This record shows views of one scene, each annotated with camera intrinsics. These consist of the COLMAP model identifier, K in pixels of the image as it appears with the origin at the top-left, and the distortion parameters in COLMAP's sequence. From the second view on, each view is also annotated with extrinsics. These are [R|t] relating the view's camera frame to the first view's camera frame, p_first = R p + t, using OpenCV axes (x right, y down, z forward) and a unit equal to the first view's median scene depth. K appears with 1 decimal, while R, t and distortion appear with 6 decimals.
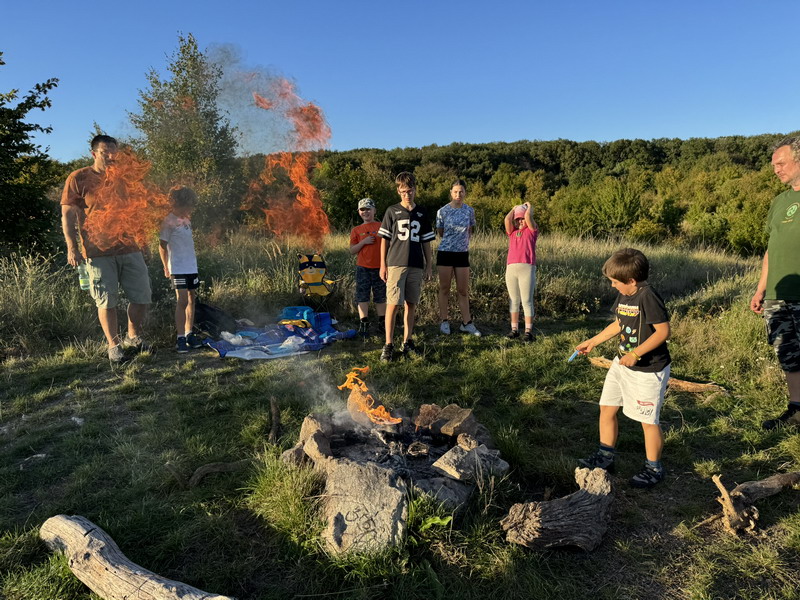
lens RADIAL K [[561.5, 0, 397.9], [0, 561.5, 305.1], [0, 0, 1]] dist [0.044744, -0.059258]
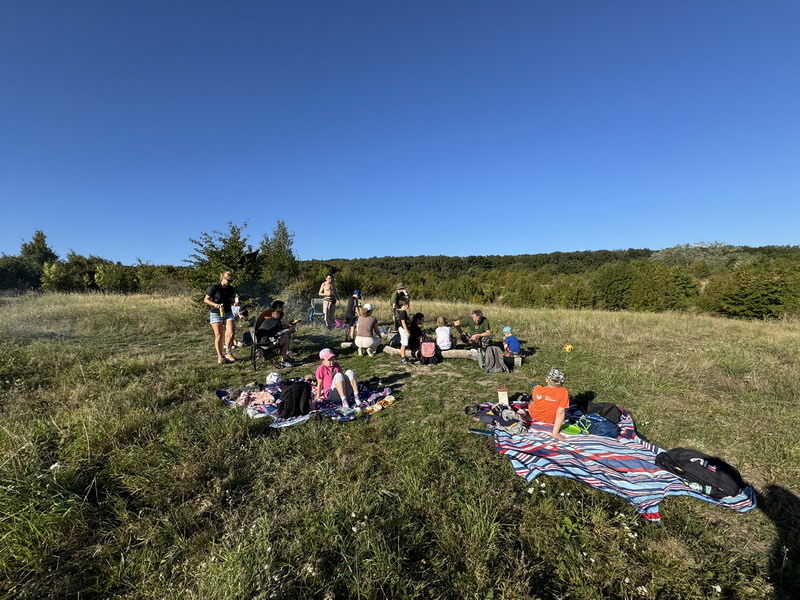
lens RADIAL K [[319.6, 0, 397.4], [0, 319.6, 299.1], [0, 0, 1]] dist [-0.008204, 0.001666]
pose [[0.991045, -0.009671, 0.133181, -0.311859], [0.028708, 0.989483, -0.141772, 0.275954], [-0.130409, 0.144325, 0.980899, -1.517007]]
